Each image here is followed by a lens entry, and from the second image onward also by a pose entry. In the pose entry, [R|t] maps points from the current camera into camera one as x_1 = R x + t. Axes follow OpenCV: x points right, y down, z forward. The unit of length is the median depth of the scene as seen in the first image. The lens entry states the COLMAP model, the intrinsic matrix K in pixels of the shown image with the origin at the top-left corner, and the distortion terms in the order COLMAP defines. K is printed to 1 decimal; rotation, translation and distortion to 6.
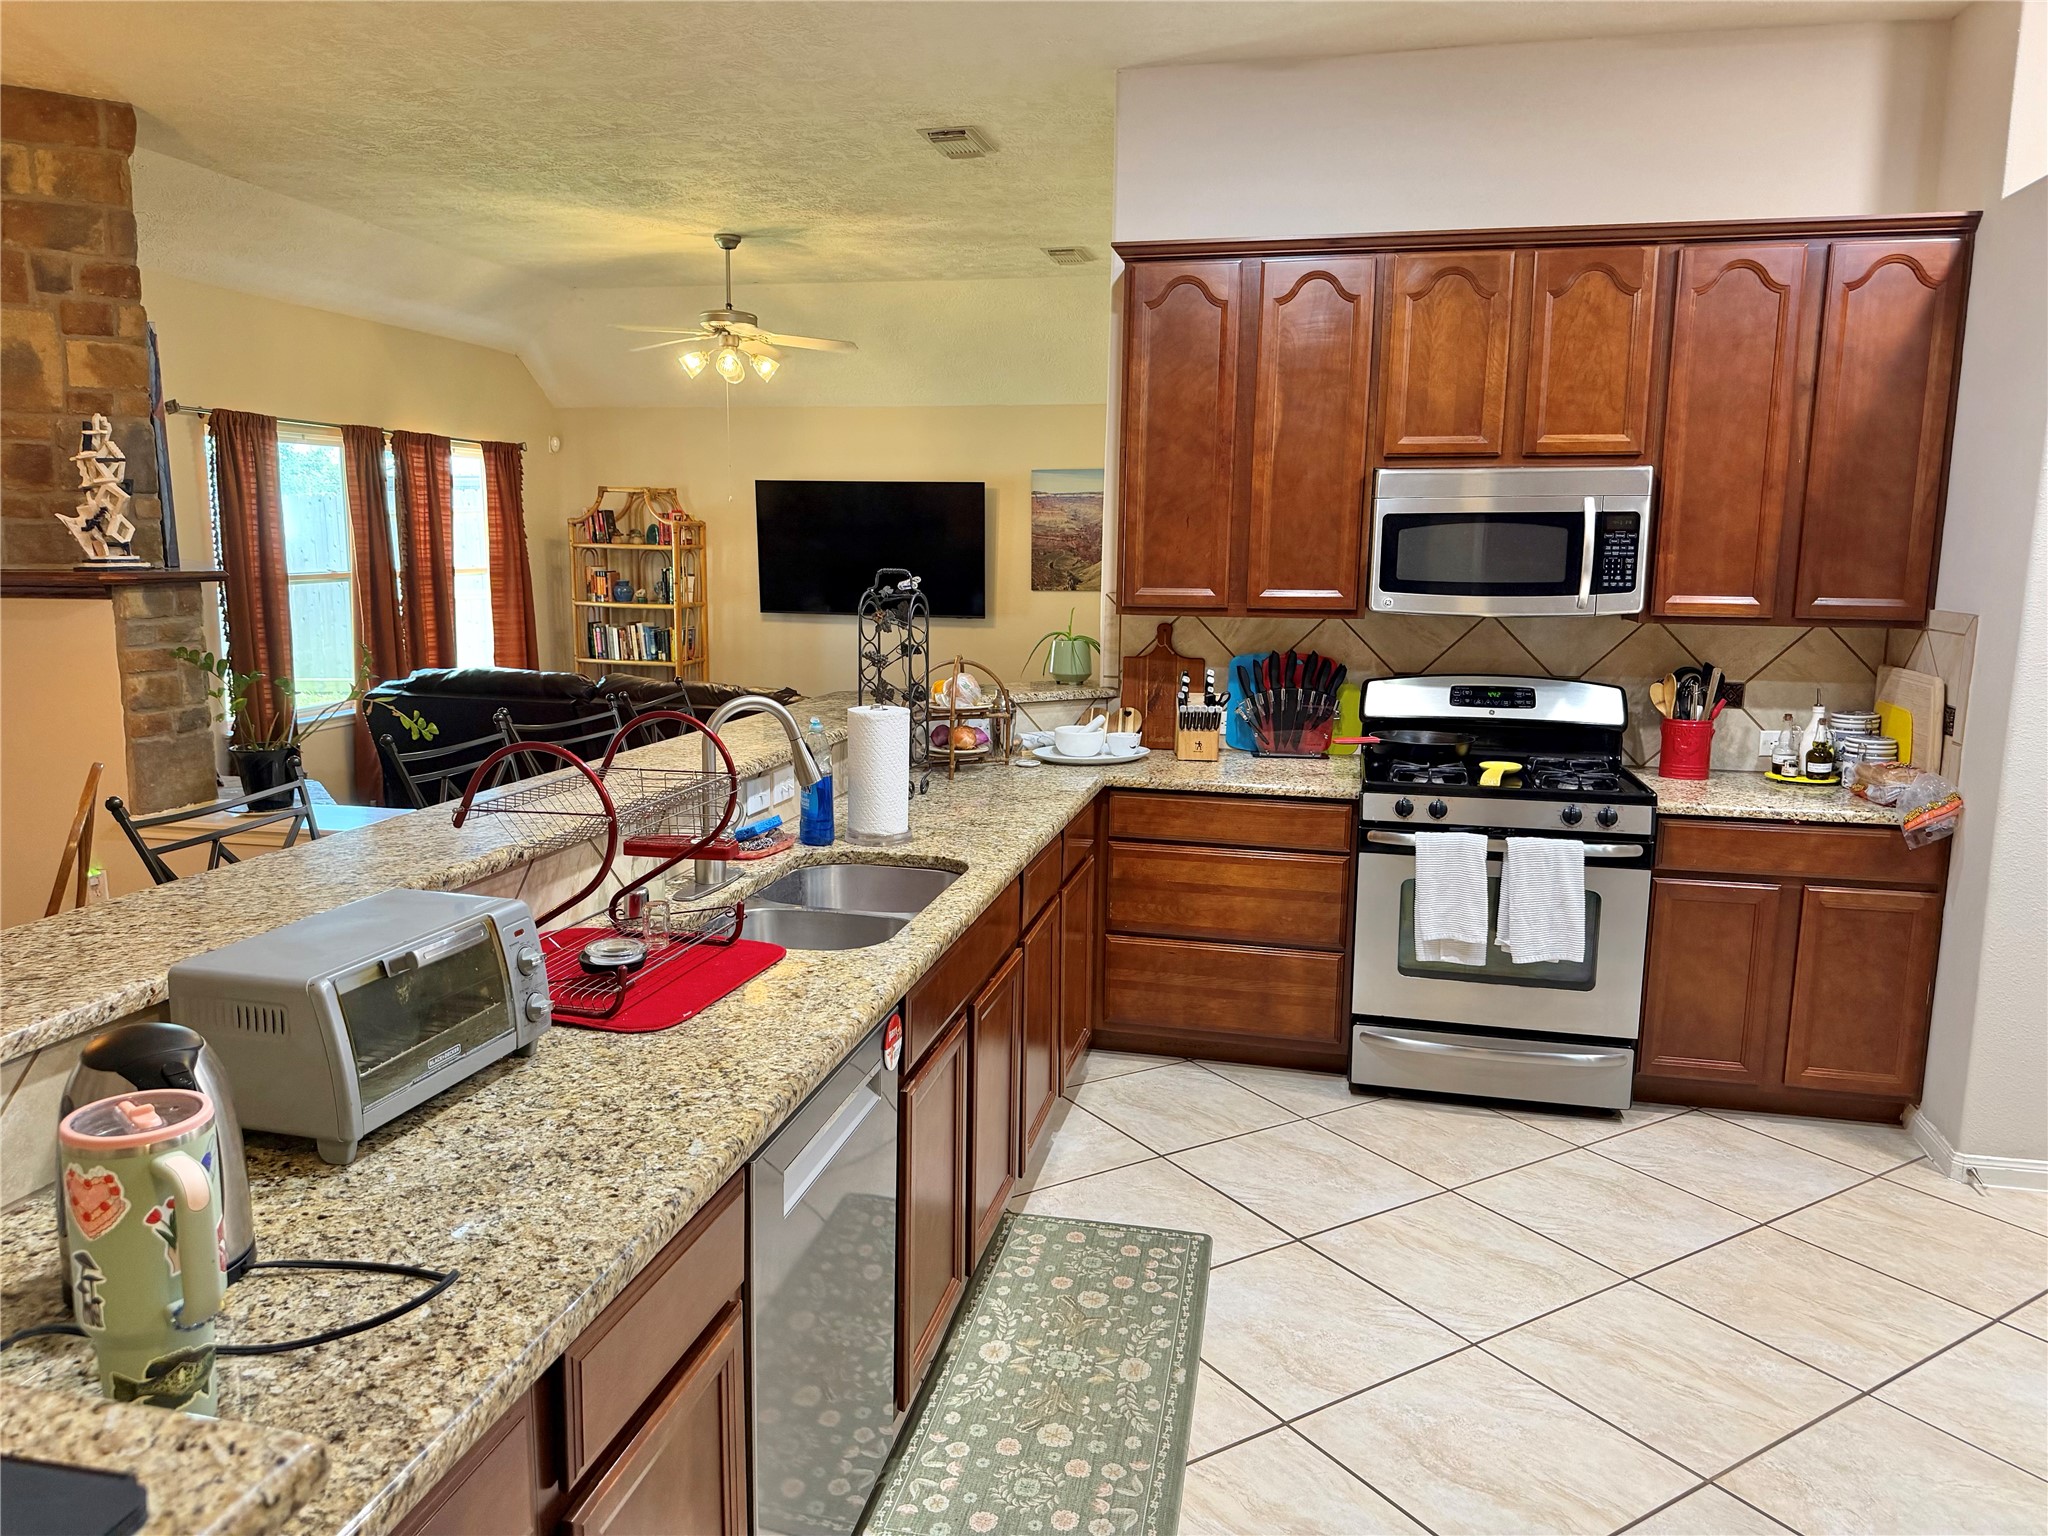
lens RADIAL K [[1427.5, 0, 1020.4], [0, 1427.5, 774.9], [0, 0, 1]] dist [0.071971, -0.098735]
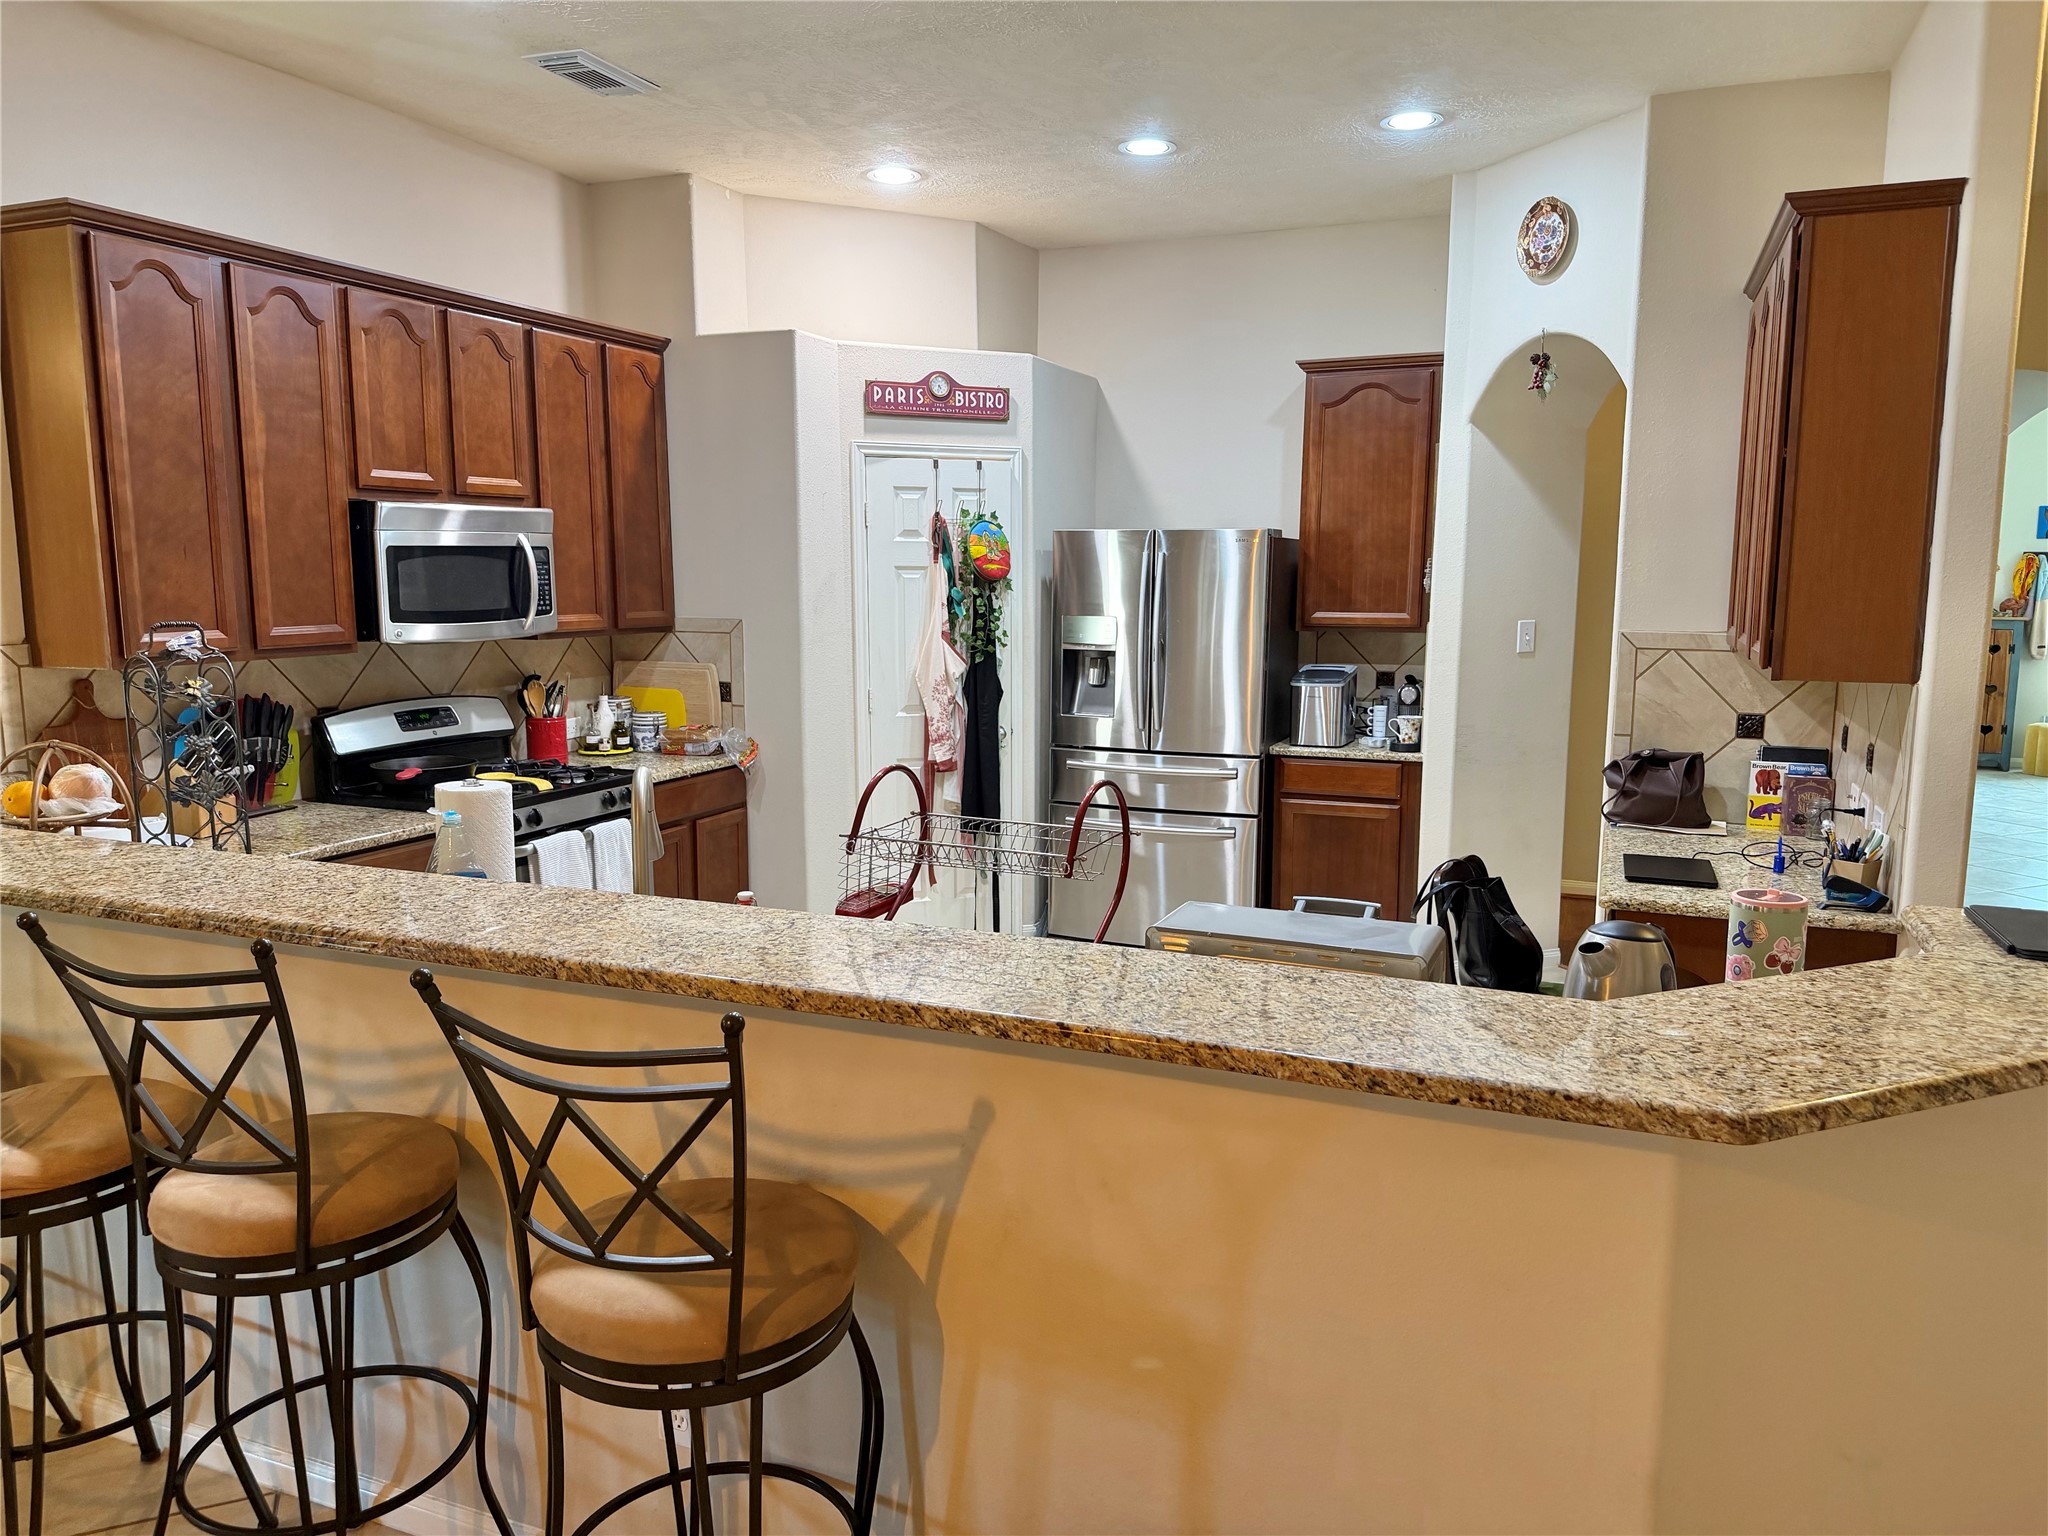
lens RADIAL K [[1411.3, 0, 1019.8], [0, 1411.3, 774.3], [0, 0, 1]] dist [0.074887, -0.100282]
pose [[0.176946, -0.154459, 0.972025, -0.655132], [0.161506, 0.978778, 0.126132, -0.080533], [-0.970879, 0.134669, 0.198137, 0.397397]]
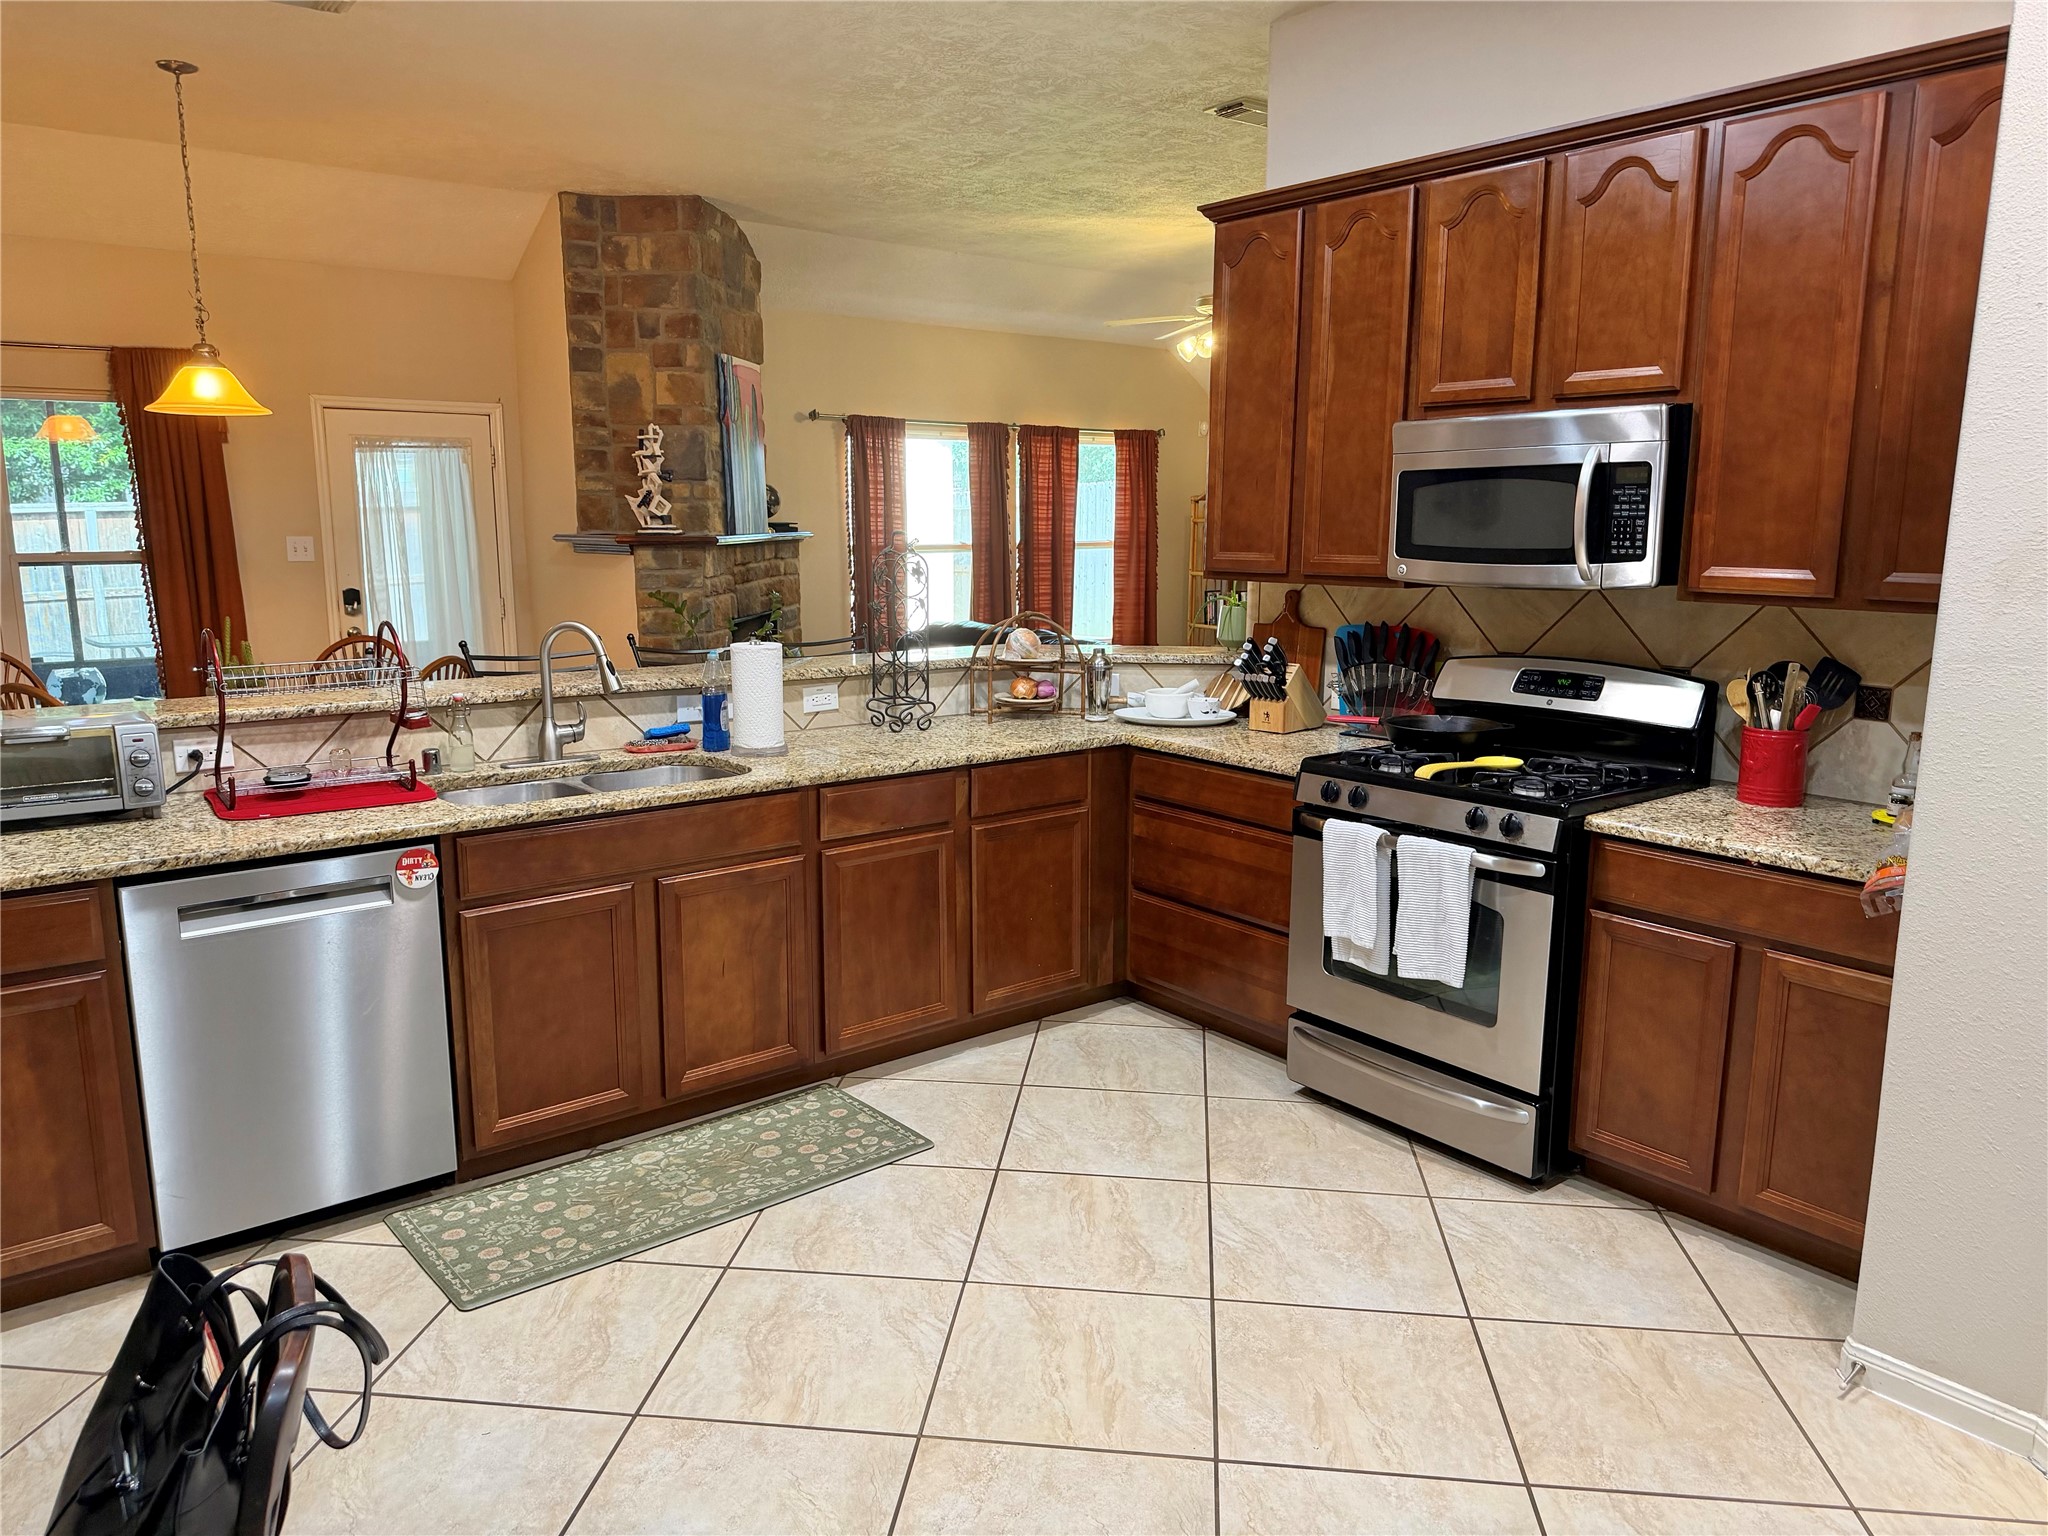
lens RADIAL K [[1411.3, 0, 1019.8], [0, 1411.3, 774.3], [0, 0, 1]] dist [0.074887, -0.100282]
pose [[0.781836, 0.106136, -0.614383, 0.637294], [-0.097565, 0.994091, 0.047575, -0.011345], [0.615803, 0.022747, 0.787572, 0.150443]]
